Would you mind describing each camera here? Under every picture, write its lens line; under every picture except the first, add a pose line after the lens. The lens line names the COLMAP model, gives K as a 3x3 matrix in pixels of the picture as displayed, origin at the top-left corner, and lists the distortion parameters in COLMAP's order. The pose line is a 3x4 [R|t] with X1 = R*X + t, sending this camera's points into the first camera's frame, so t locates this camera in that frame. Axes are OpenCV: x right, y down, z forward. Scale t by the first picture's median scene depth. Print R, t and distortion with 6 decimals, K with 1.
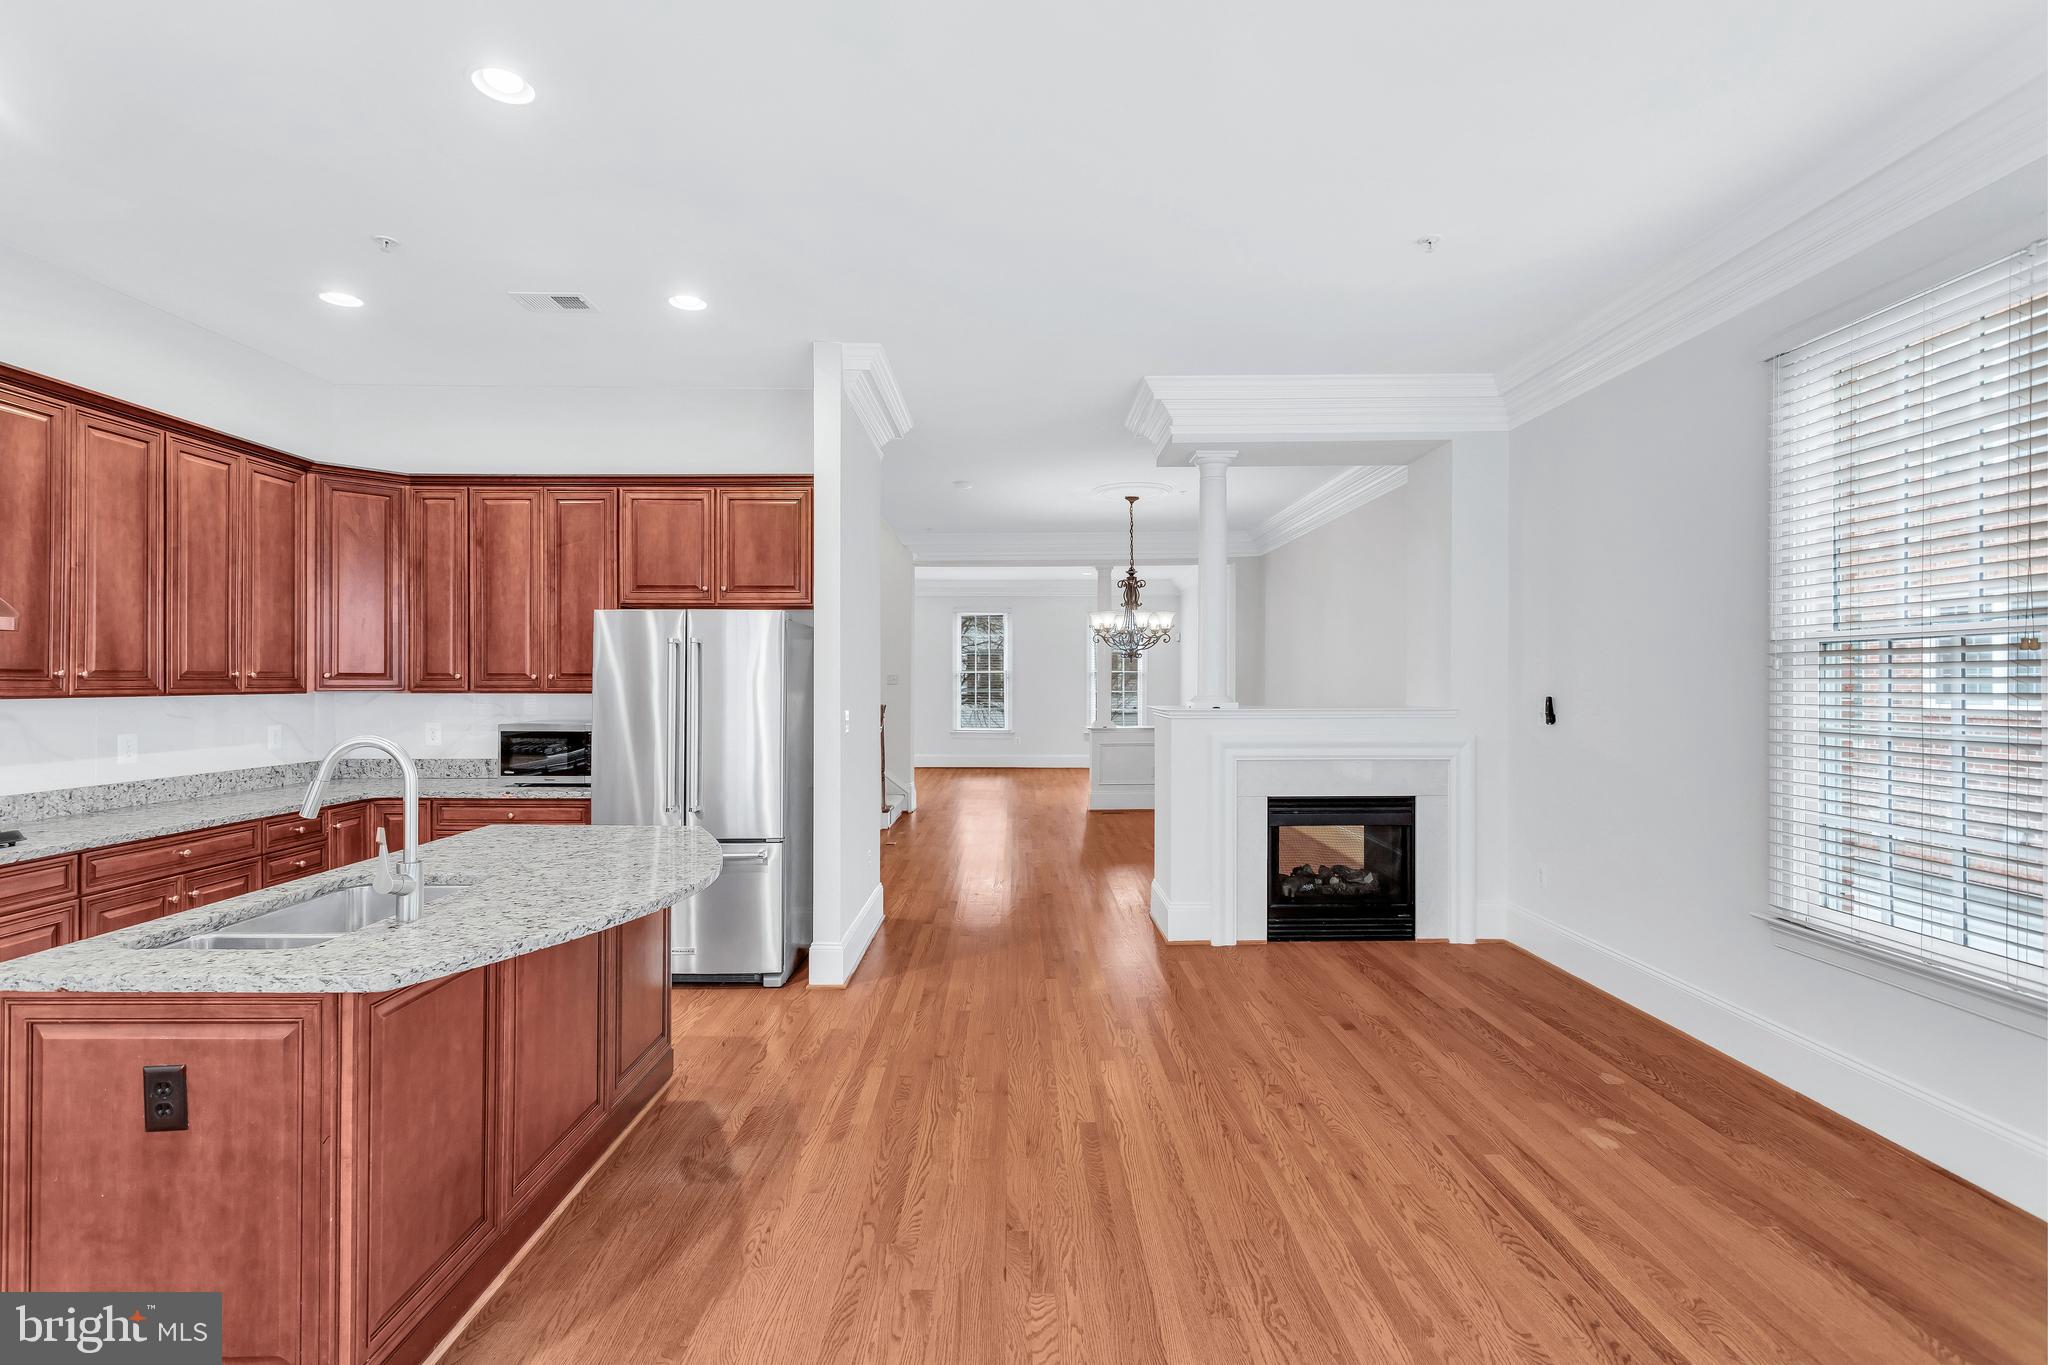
lens RADIAL K [[971.5, 0, 1015.4], [0, 971.5, 681.4], [0, 0, 1]] dist [0.004457, 0.001362]
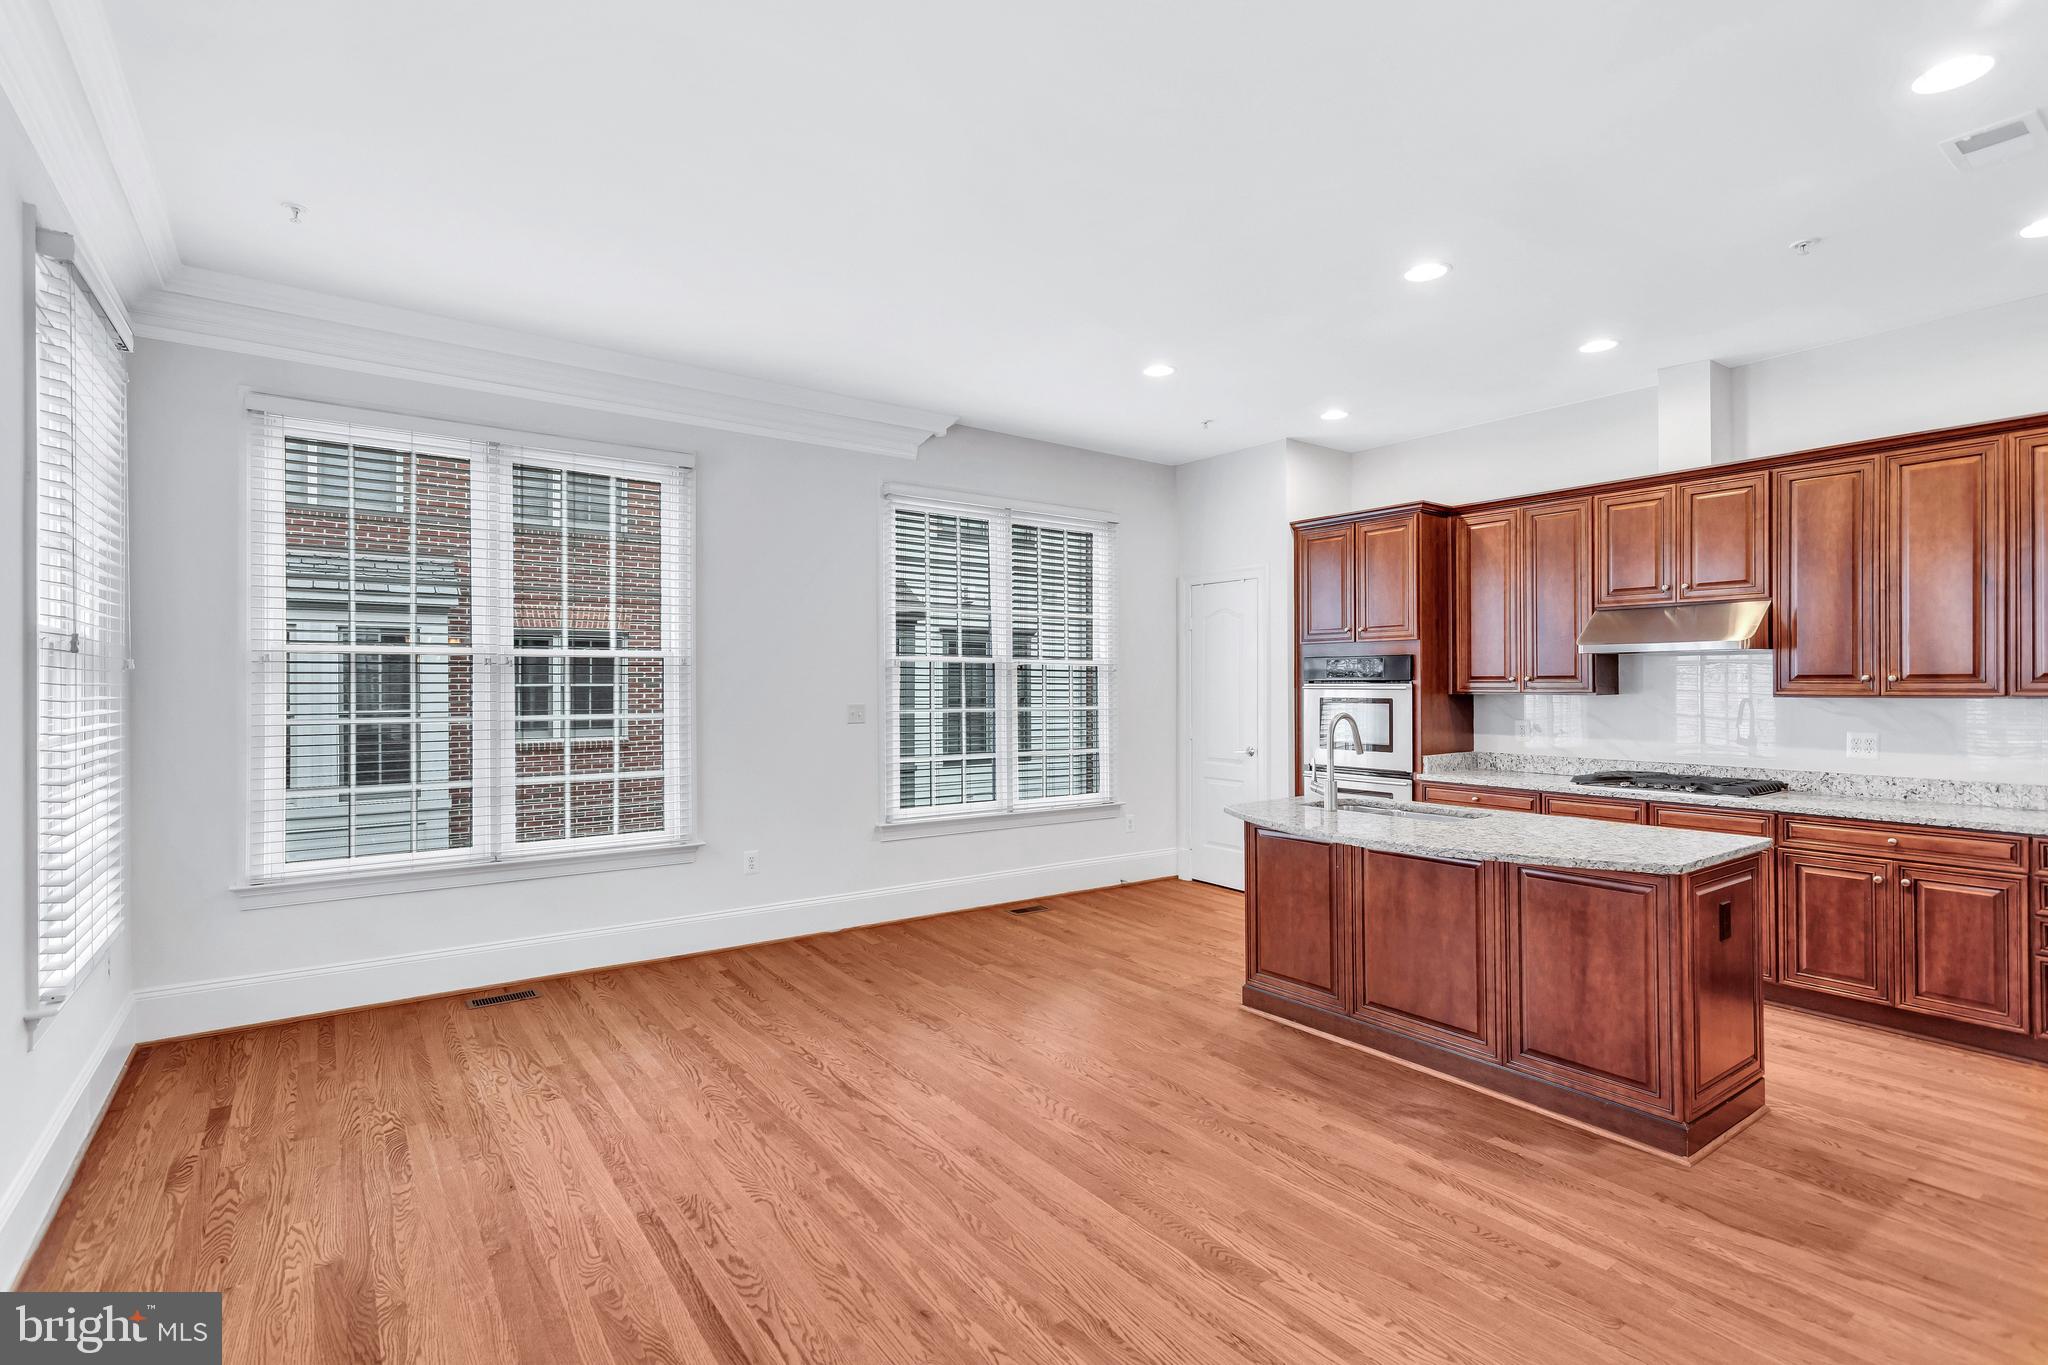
lens RADIAL K [[950.0, 0, 1024.0], [0, 950.0, 682.5], [0, 0, 1]] dist [0.007507, 0.000475]
pose [[-0.810218, 0.001747, -0.586126, 0.514100], [0.002773, 0.999996, -0.000854, -0.003309], [0.586122, -0.002317, -0.810219, 1.171556]]
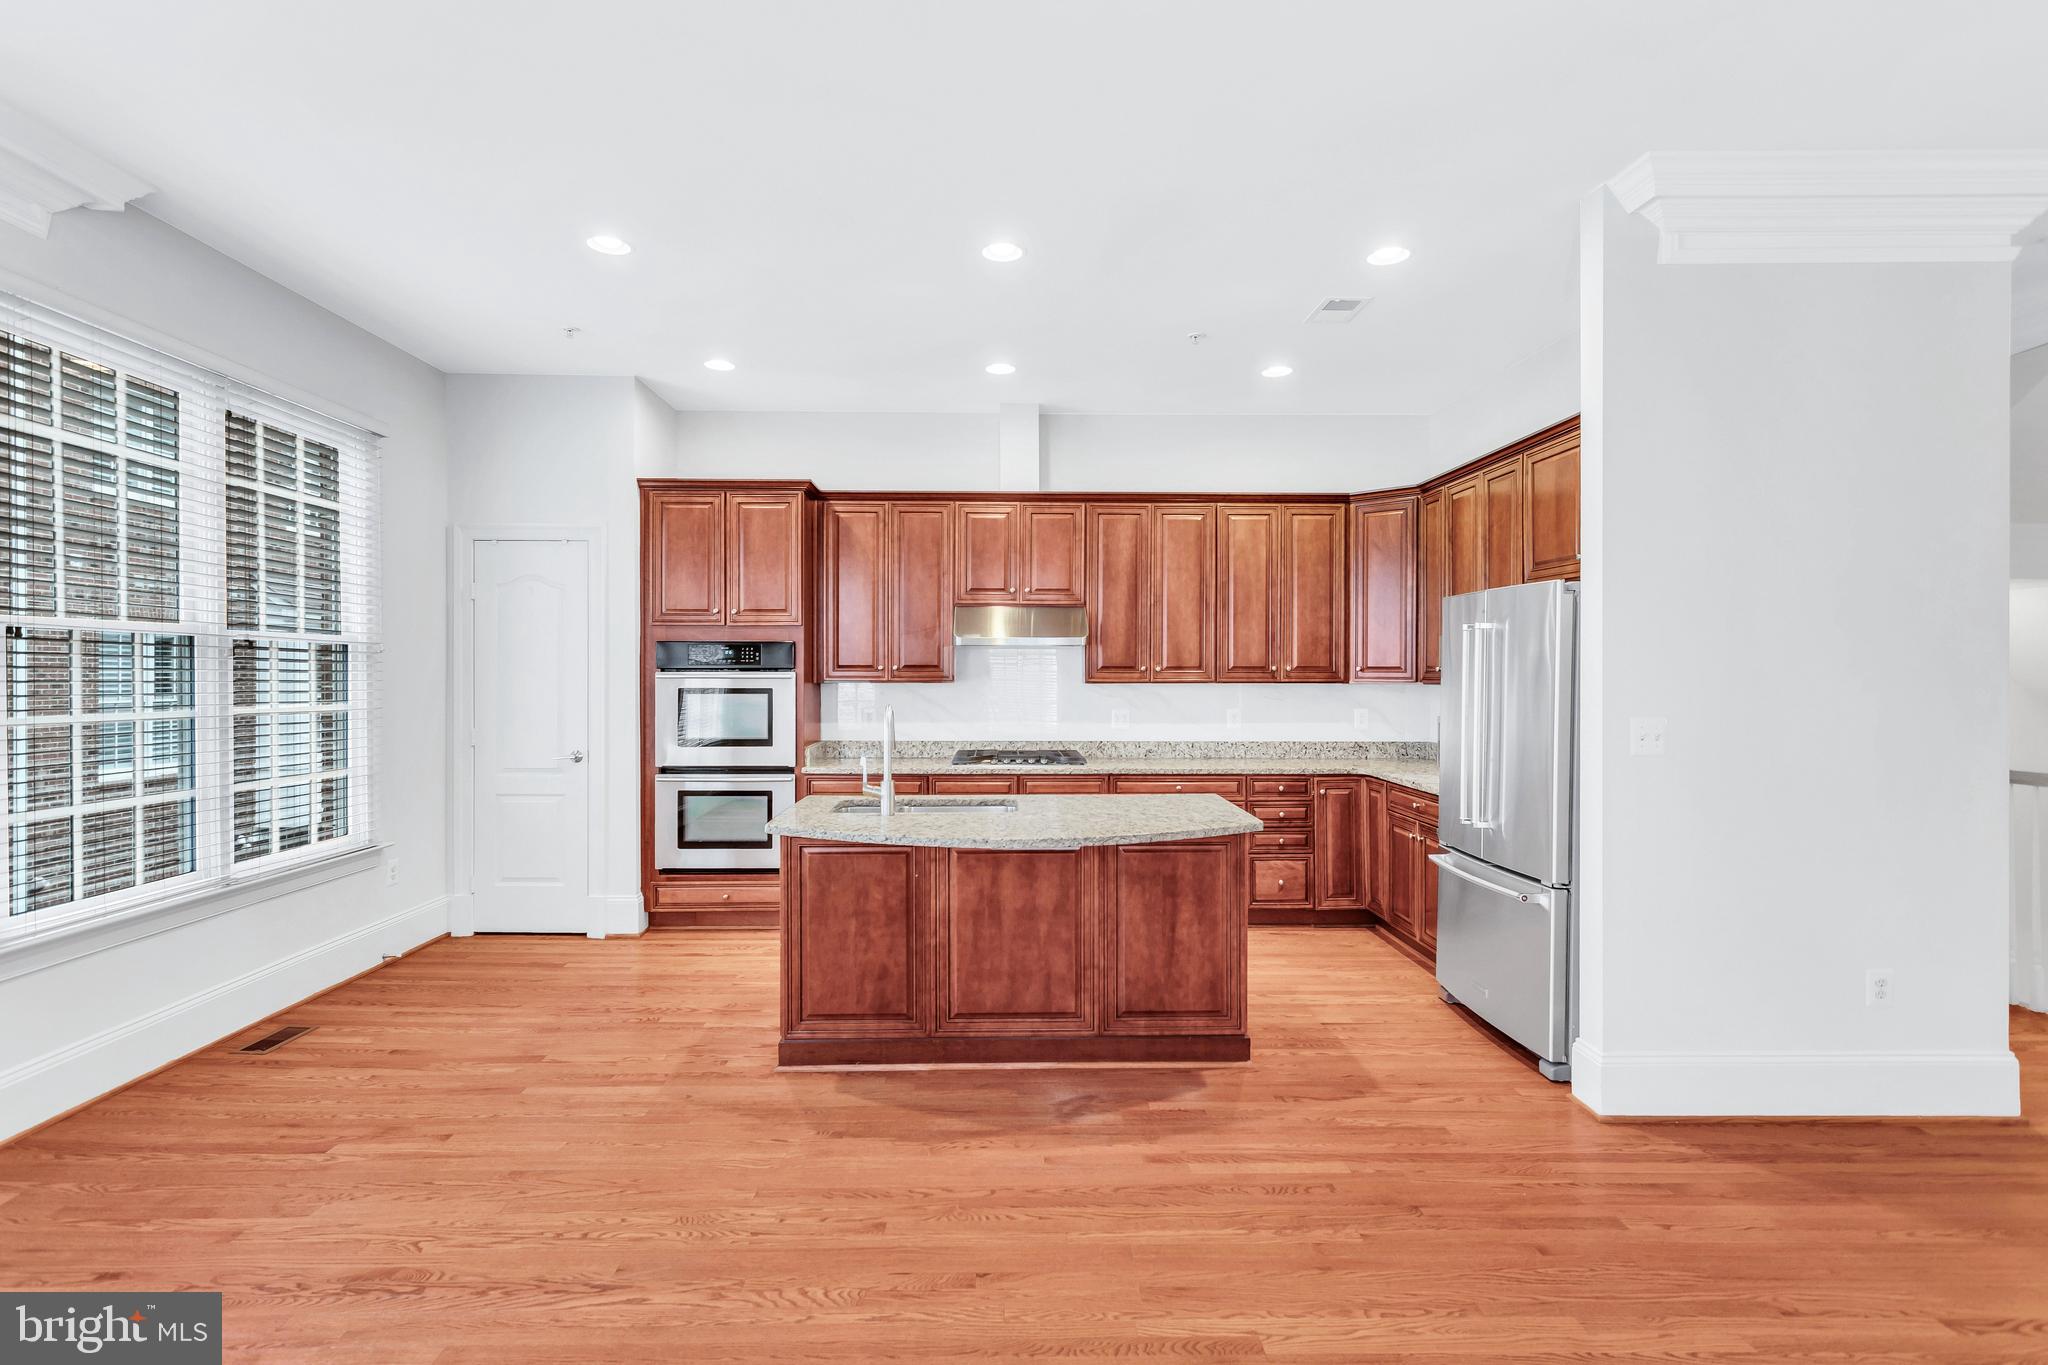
lens RADIAL K [[966.1, 0, 1002.6], [0, 966.1, 680.3], [0, 0, 1]] dist [0.004993, 0.001357]
pose [[0.009588, 0.009765, -0.999906, 0.572986], [-0.001623, 0.999951, 0.009750, -0.003499], [0.999953, 0.001530, 0.009603, 0.644926]]
